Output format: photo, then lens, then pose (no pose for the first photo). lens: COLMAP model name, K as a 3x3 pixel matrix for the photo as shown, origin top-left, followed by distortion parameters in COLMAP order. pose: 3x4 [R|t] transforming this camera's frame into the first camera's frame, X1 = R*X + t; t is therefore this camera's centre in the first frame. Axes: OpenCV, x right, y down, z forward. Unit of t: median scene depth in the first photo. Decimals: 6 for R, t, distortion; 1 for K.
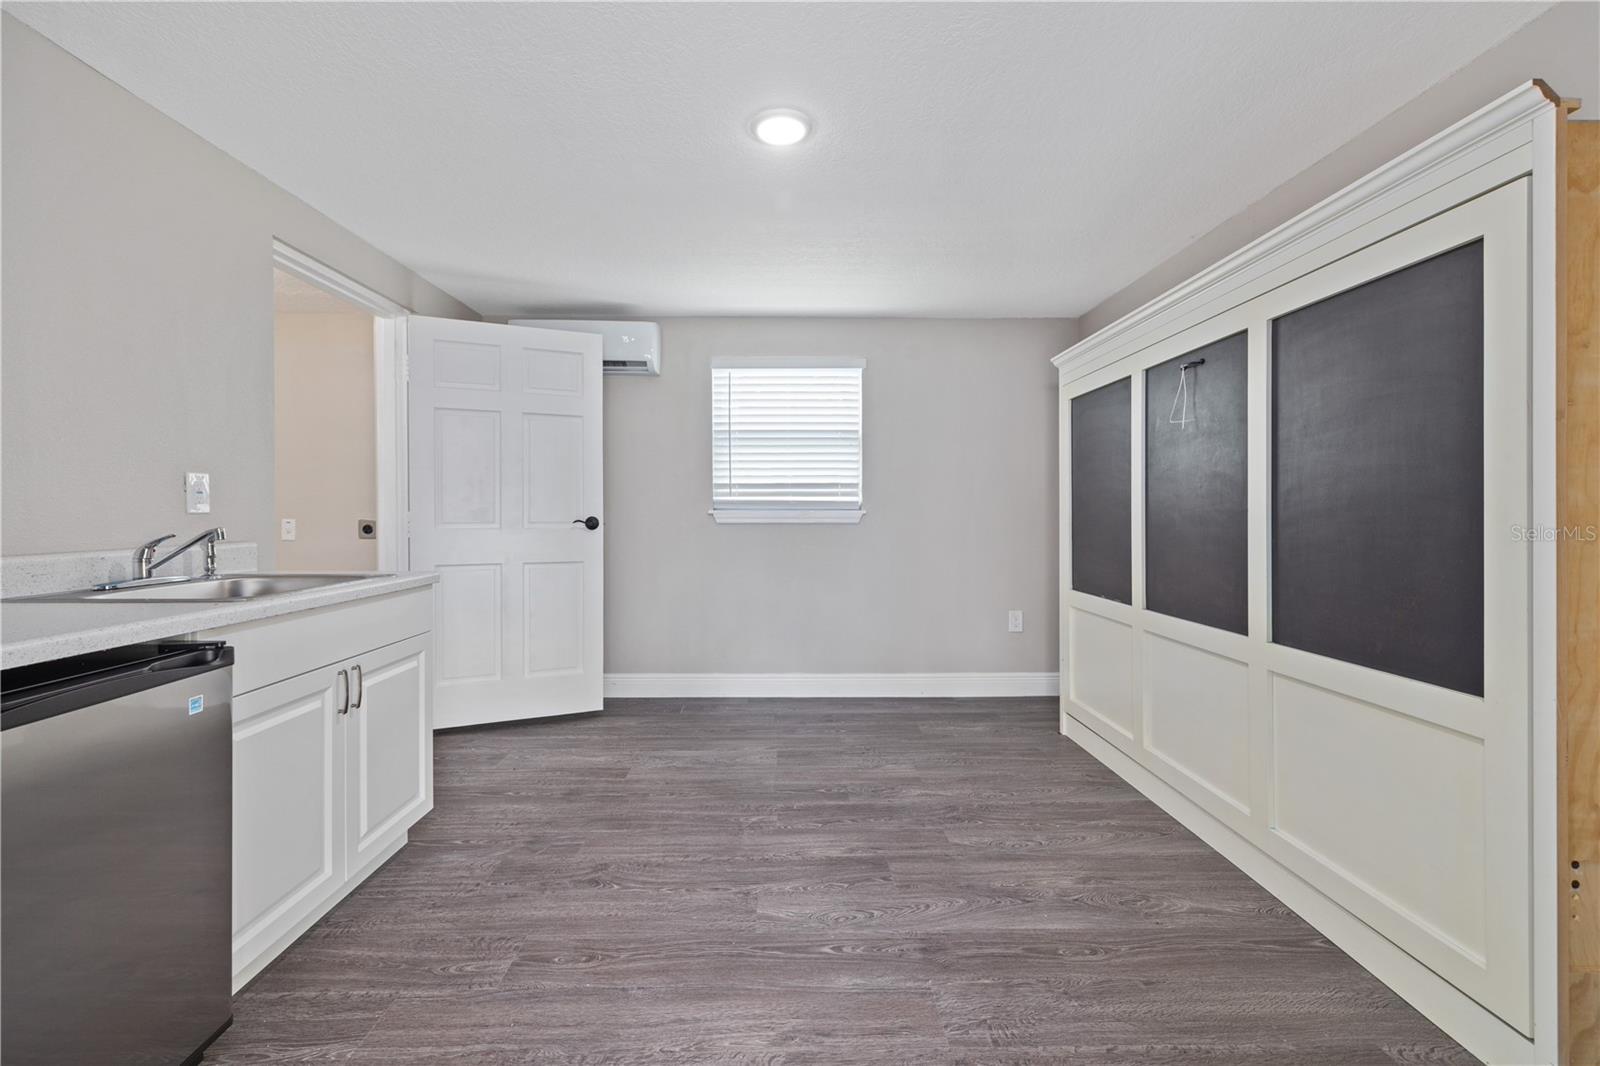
lens RADIAL K [[688.6, 0, 800.4], [0, 688.6, 522.1], [0, 0, 1]] dist [0.002080, 0.000678]
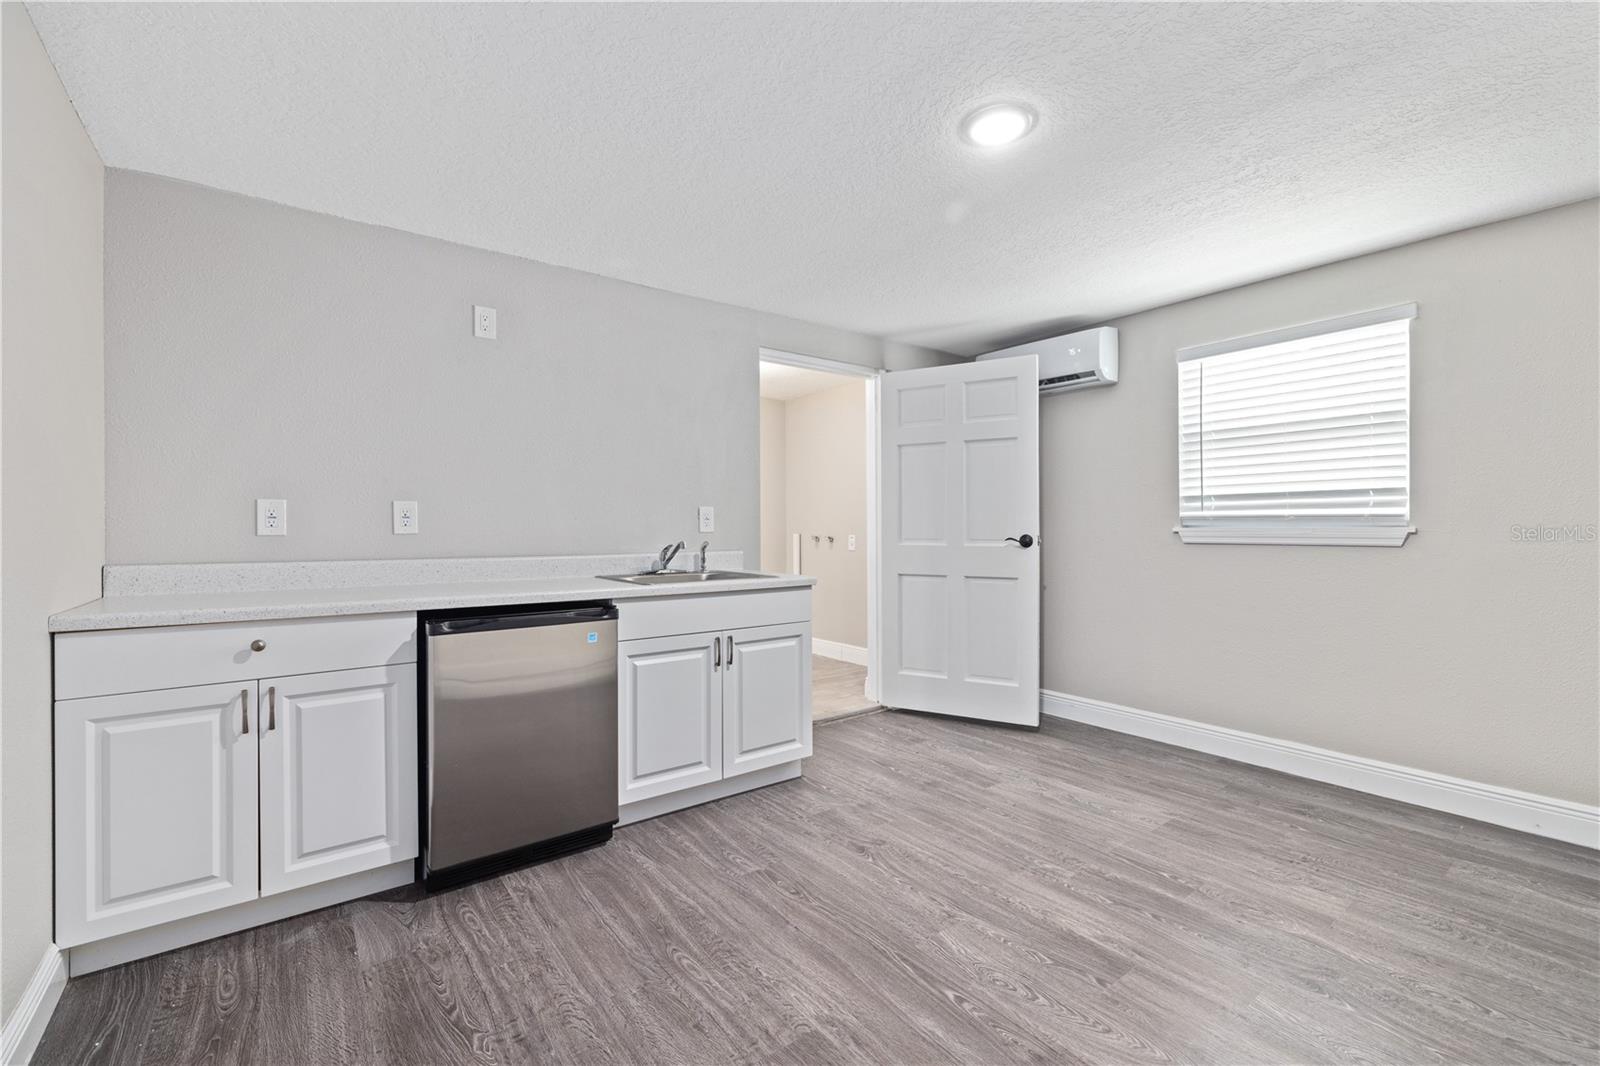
lens RADIAL K [[688.6, 0, 800.1], [0, 688.6, 531.9], [0, 0, 1]] dist [0.002080, 0.000678]
pose [[0.583891, 0.002489, -0.811828, 0.403022], [-0.008607, 0.999958, -0.003124, -0.006947], [0.811786, 0.008812, 0.583888, 0.159048]]
